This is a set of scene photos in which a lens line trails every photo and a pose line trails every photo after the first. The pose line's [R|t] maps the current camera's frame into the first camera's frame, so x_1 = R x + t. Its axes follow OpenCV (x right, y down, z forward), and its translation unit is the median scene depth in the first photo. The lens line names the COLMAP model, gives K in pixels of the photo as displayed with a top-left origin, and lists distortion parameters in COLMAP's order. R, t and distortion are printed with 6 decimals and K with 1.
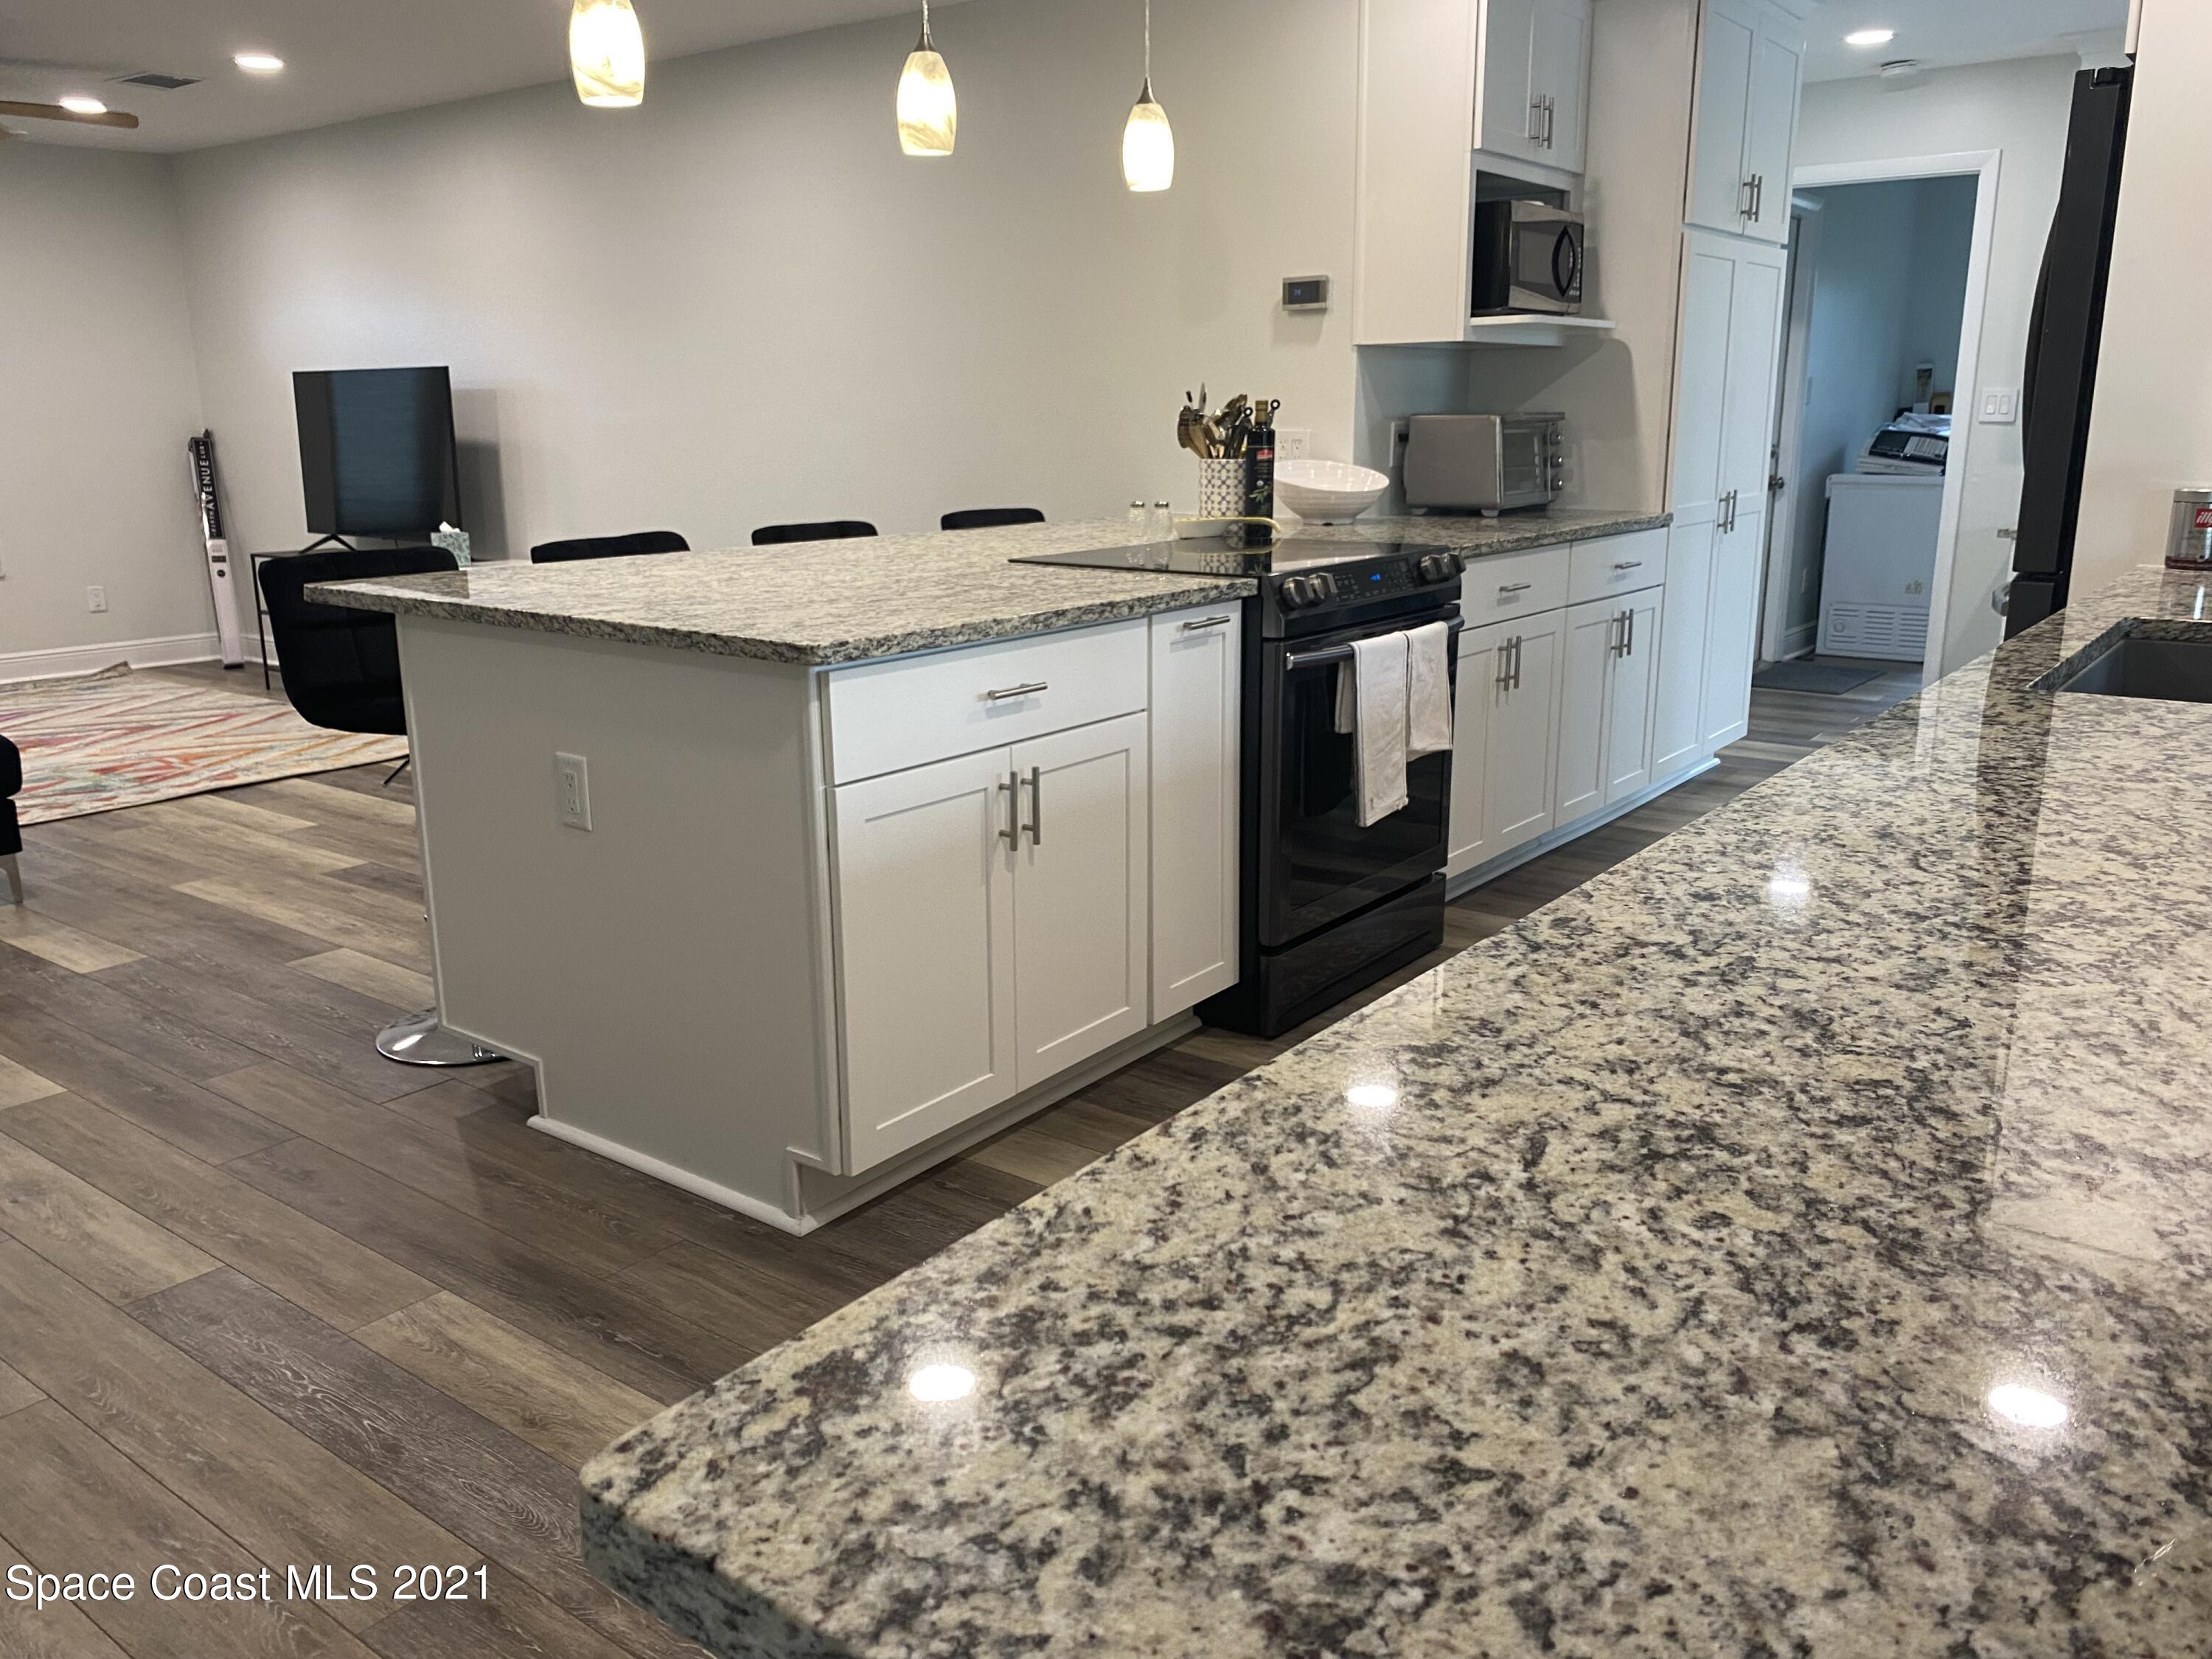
lens RADIAL K [[1683.9, 0, 1095.5], [0, 1683.9, 823.7], [0, 0, 1]] dist [0.046855, -0.051695]
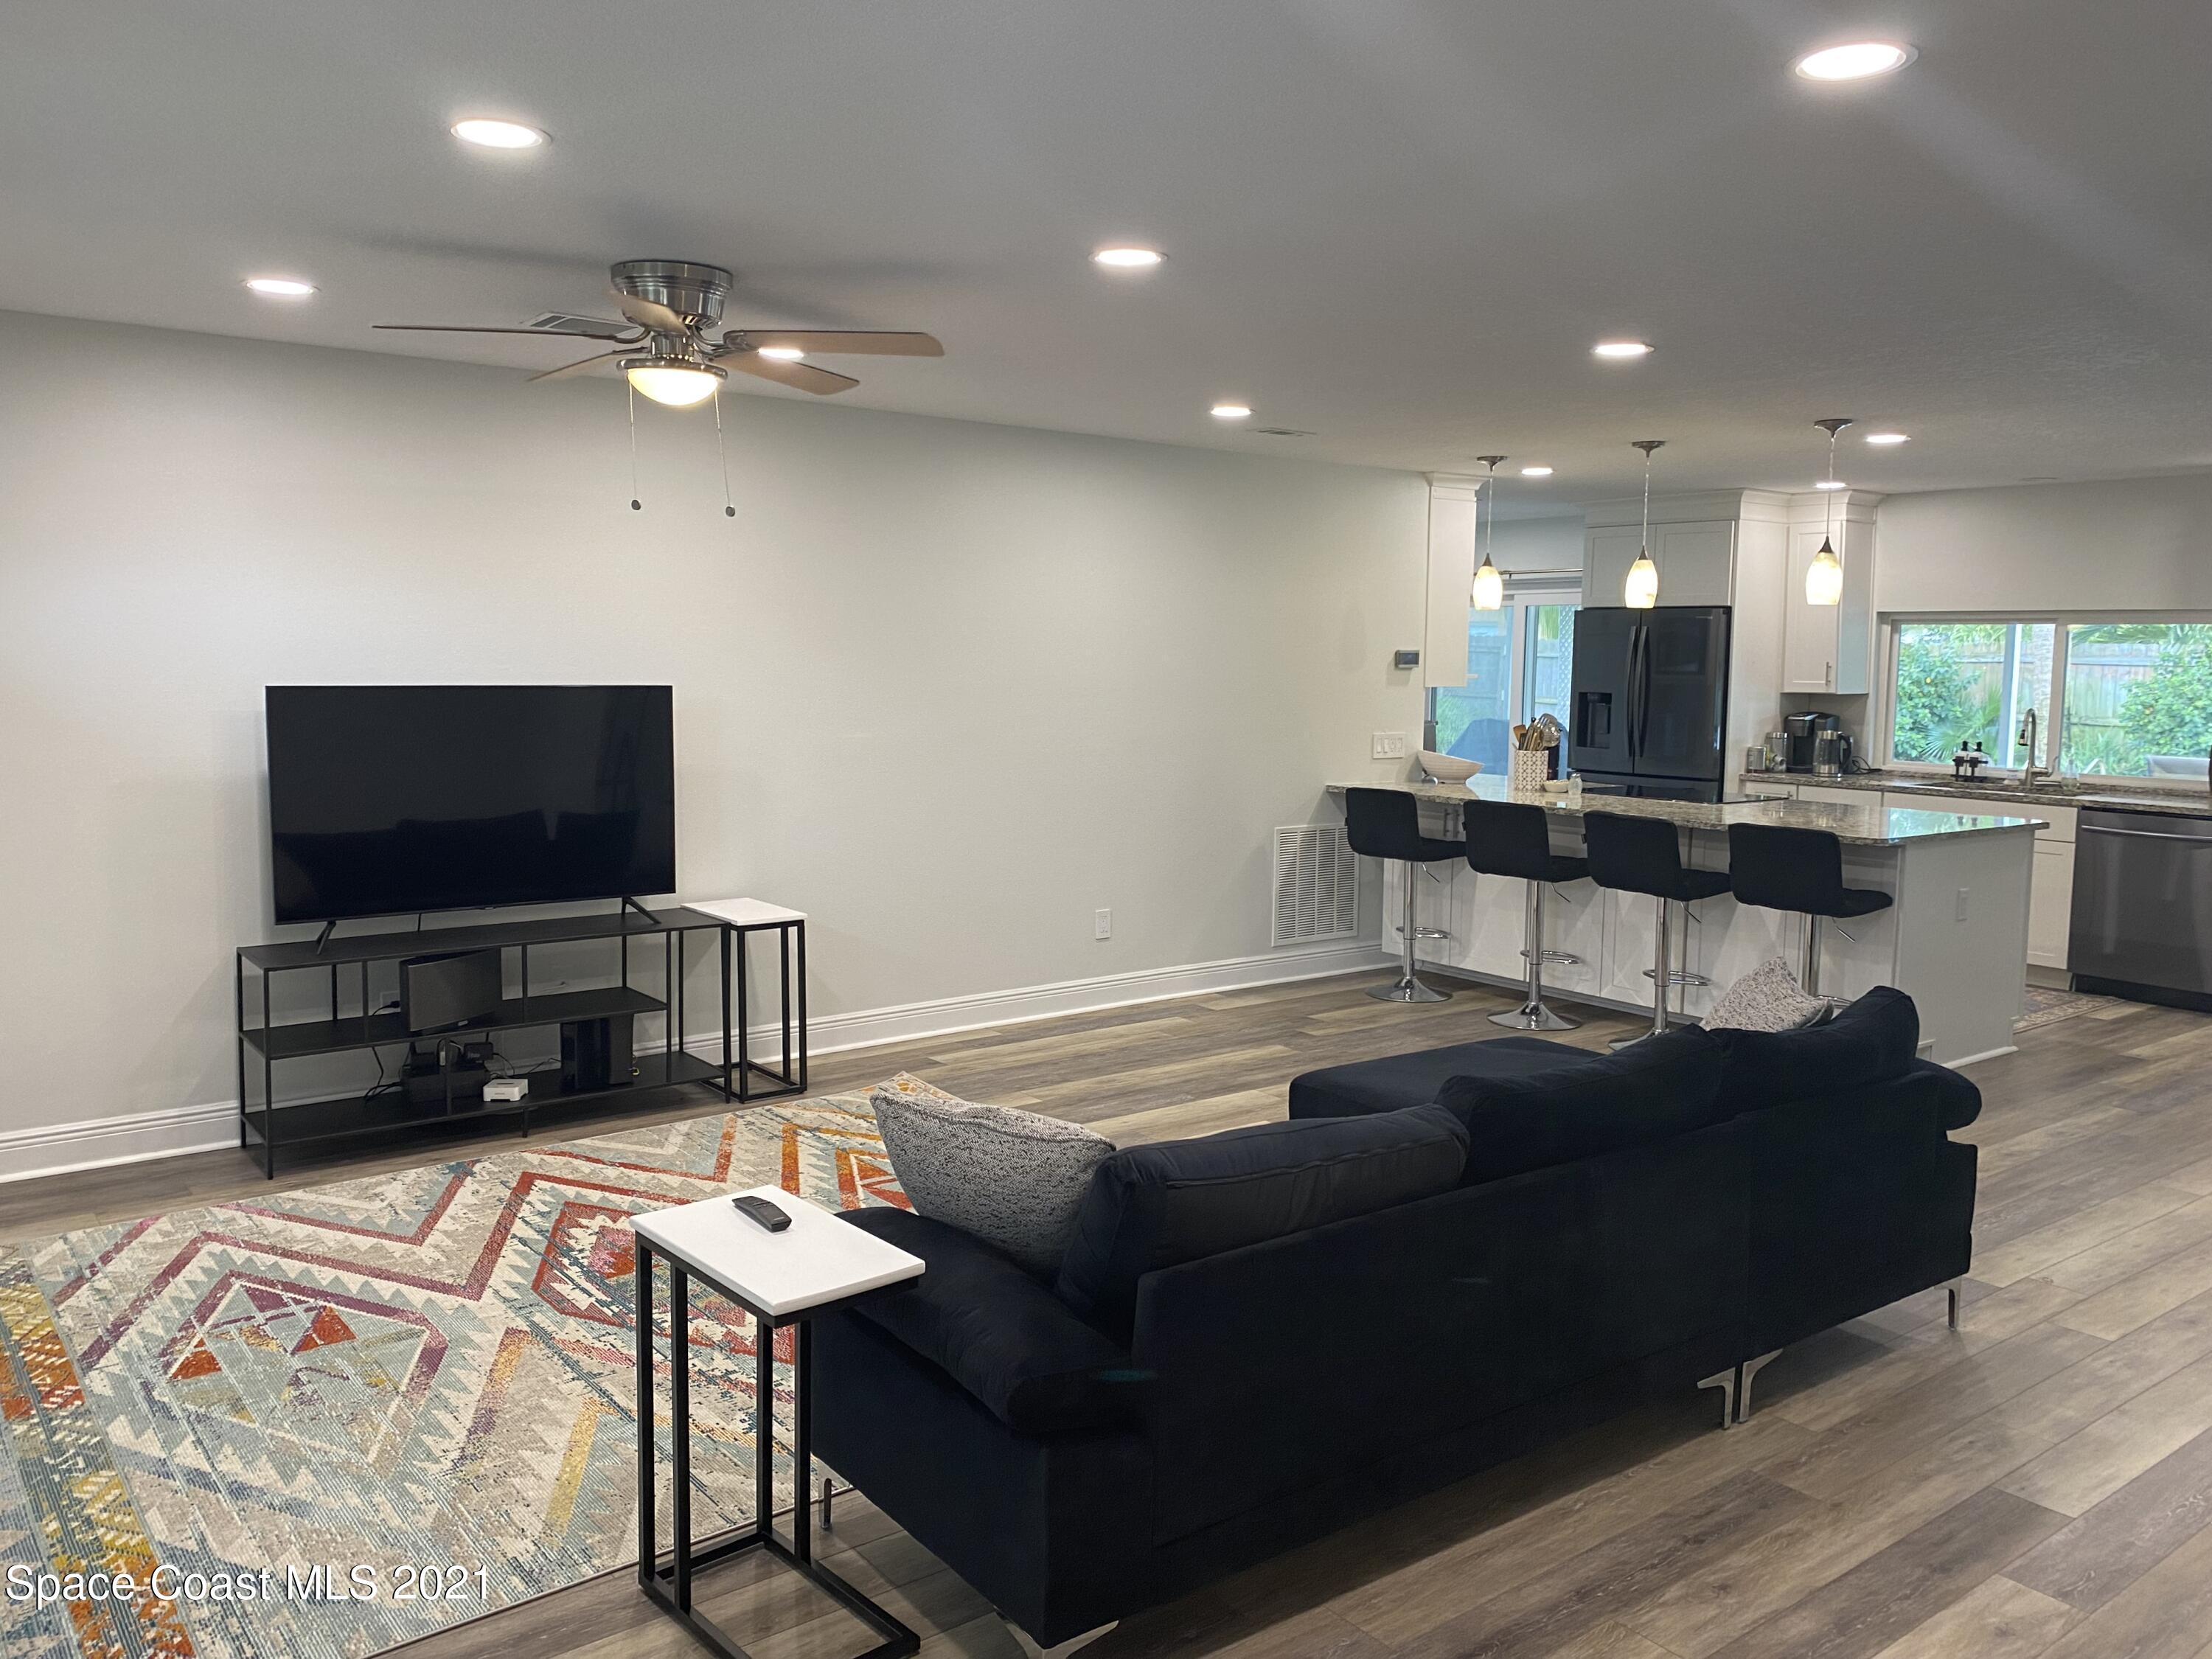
lens RADIAL K [[1683.9, 0, 1131.2], [0, 1683.9, 799.6], [0, 0, 1]] dist [0.046855, -0.051695]
pose [[0.248456, -0.075775, 0.965675, -1.147590], [0.214863, 0.976411, 0.021336, -0.184128], [-0.944512, 0.202187, 0.258876, 0.580621]]
